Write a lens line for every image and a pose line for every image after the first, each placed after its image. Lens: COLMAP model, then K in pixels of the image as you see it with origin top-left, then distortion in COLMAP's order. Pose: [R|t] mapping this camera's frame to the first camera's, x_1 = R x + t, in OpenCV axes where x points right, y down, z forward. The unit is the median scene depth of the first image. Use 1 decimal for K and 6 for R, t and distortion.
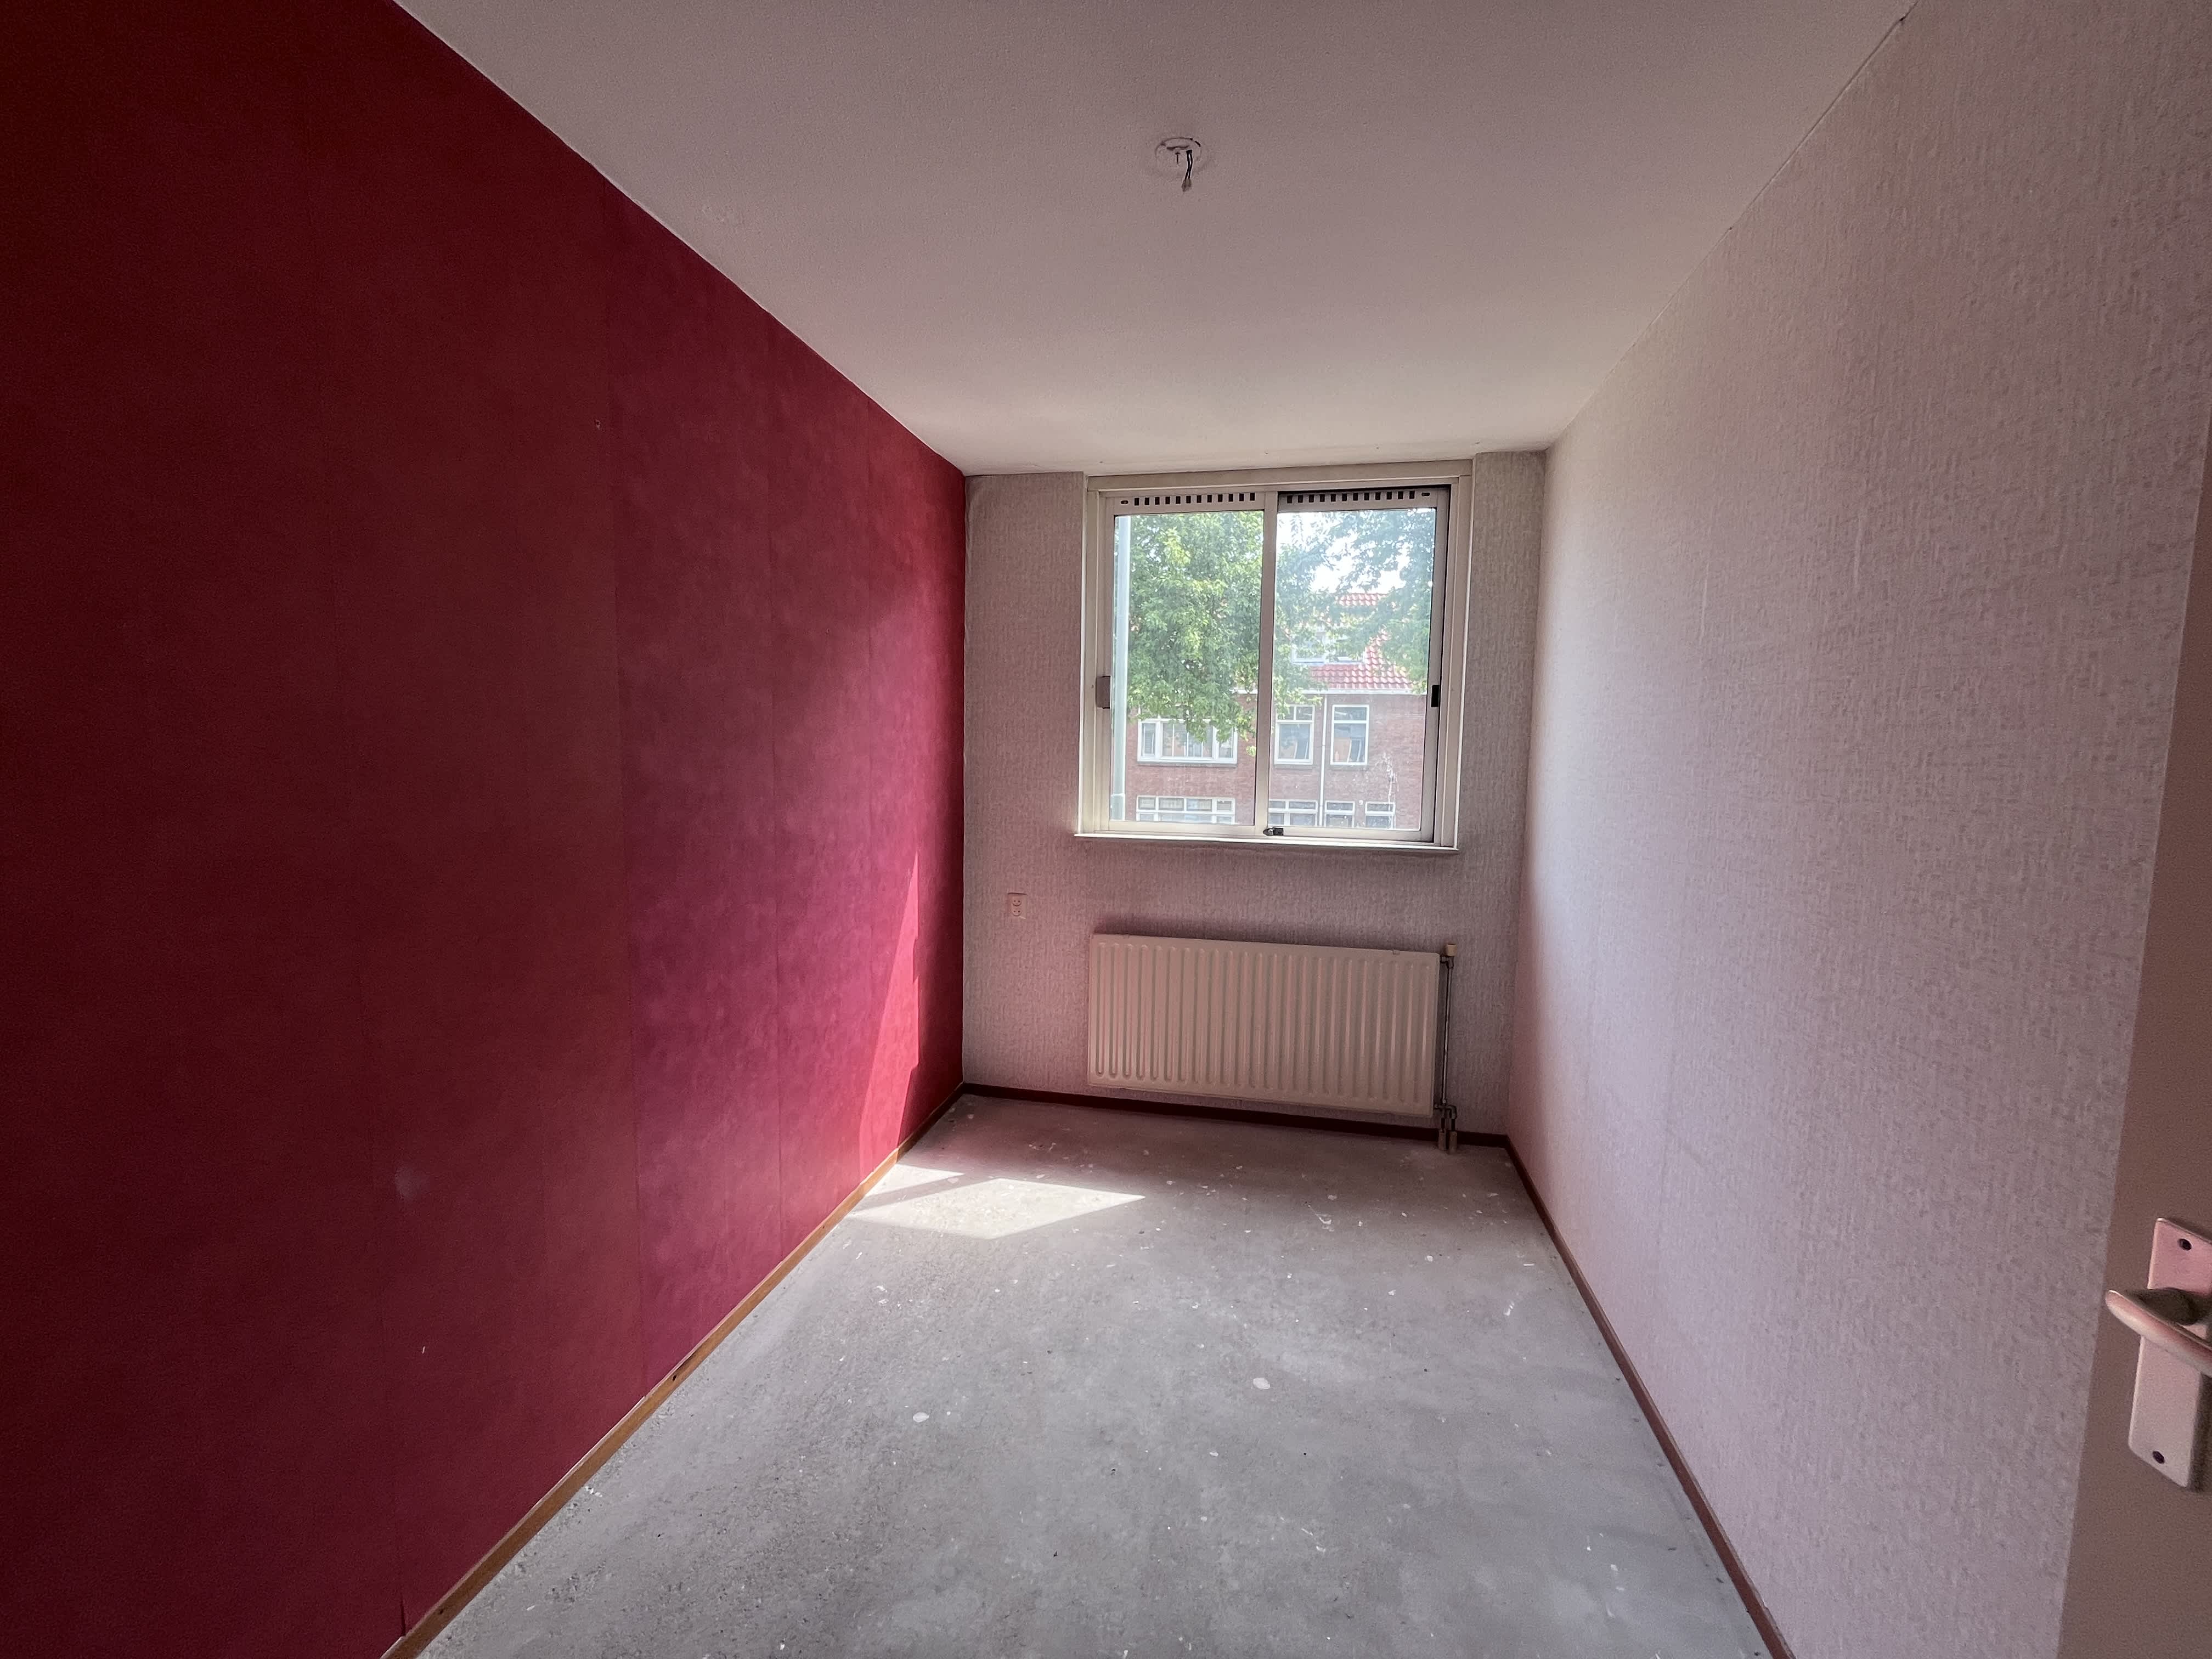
lens RADIAL K [[887.8, 0, 1106.0], [0, 887.8, 829.5], [0, 0, 1]] dist [0.123056, -0.000023]
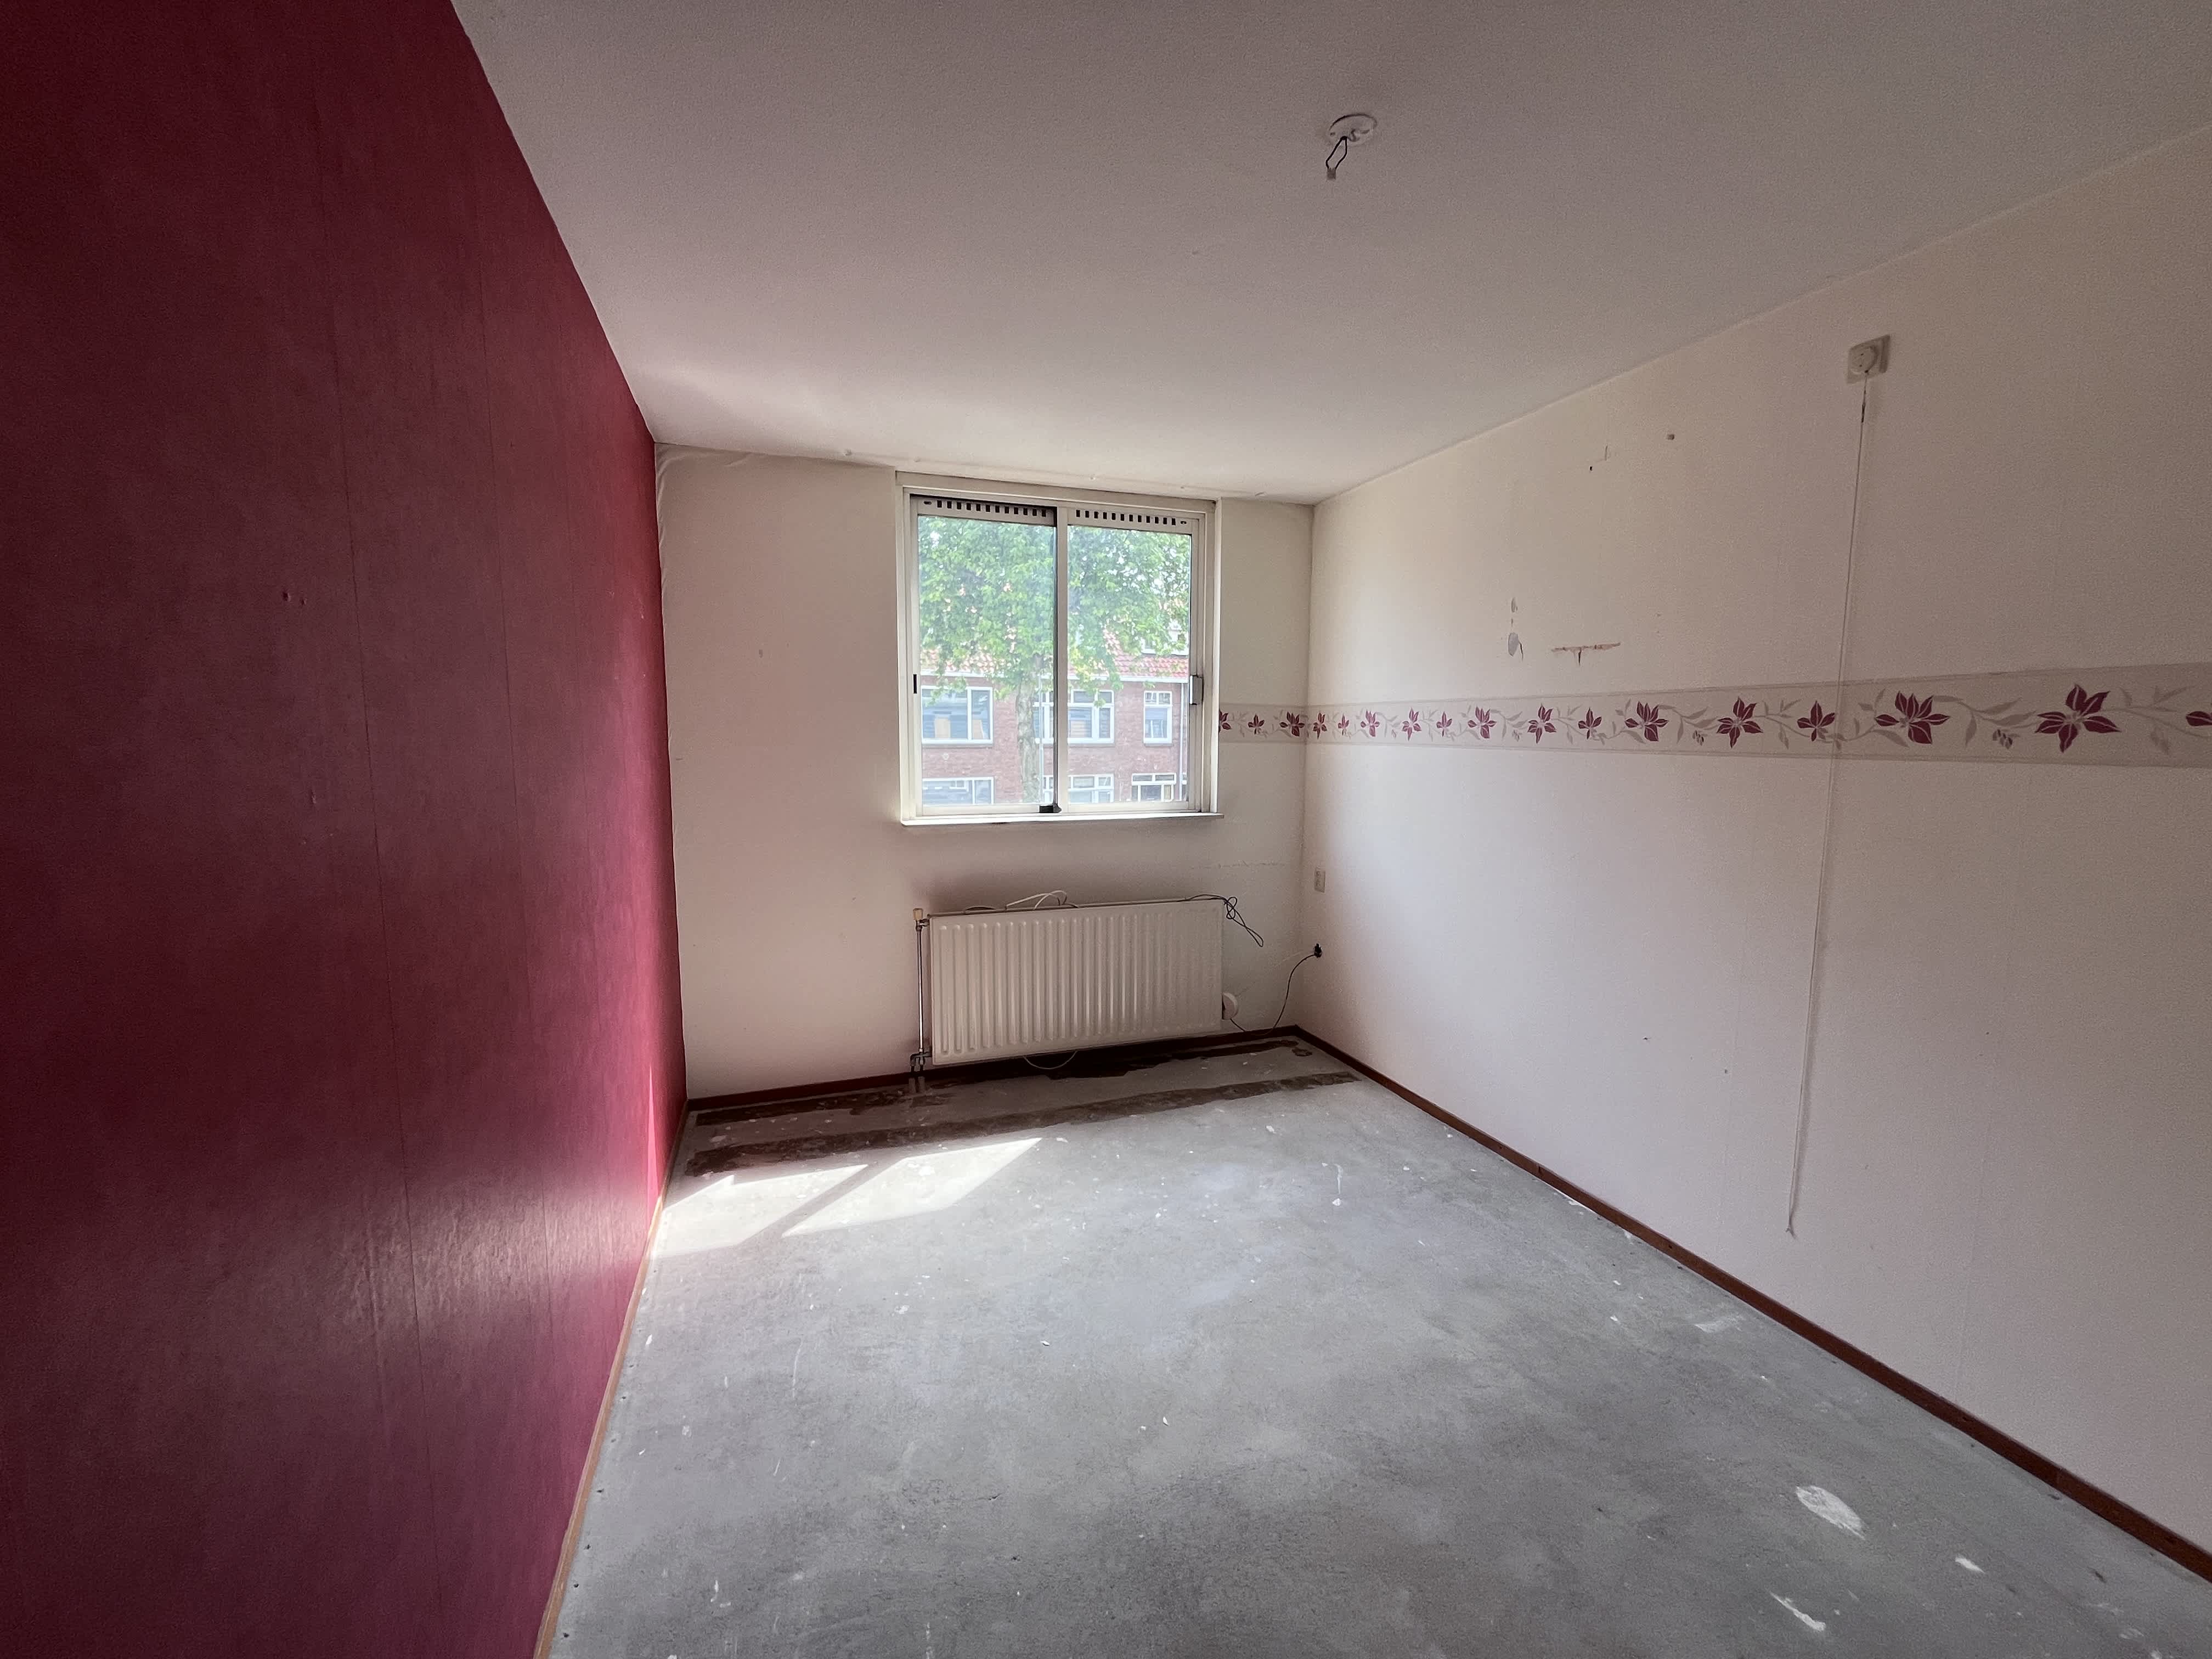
lens RADIAL K [[893.1, 0, 1108.0], [0, 893.1, 799.3], [0, 0, 1]] dist [-0.000890, -0.000114]
pose [[0.873412, -0.041092, 0.485246, -0.326338], [0.052897, 0.998543, -0.010652, 0.006411], [-0.484101, 0.034971, 0.874313, 0.008919]]
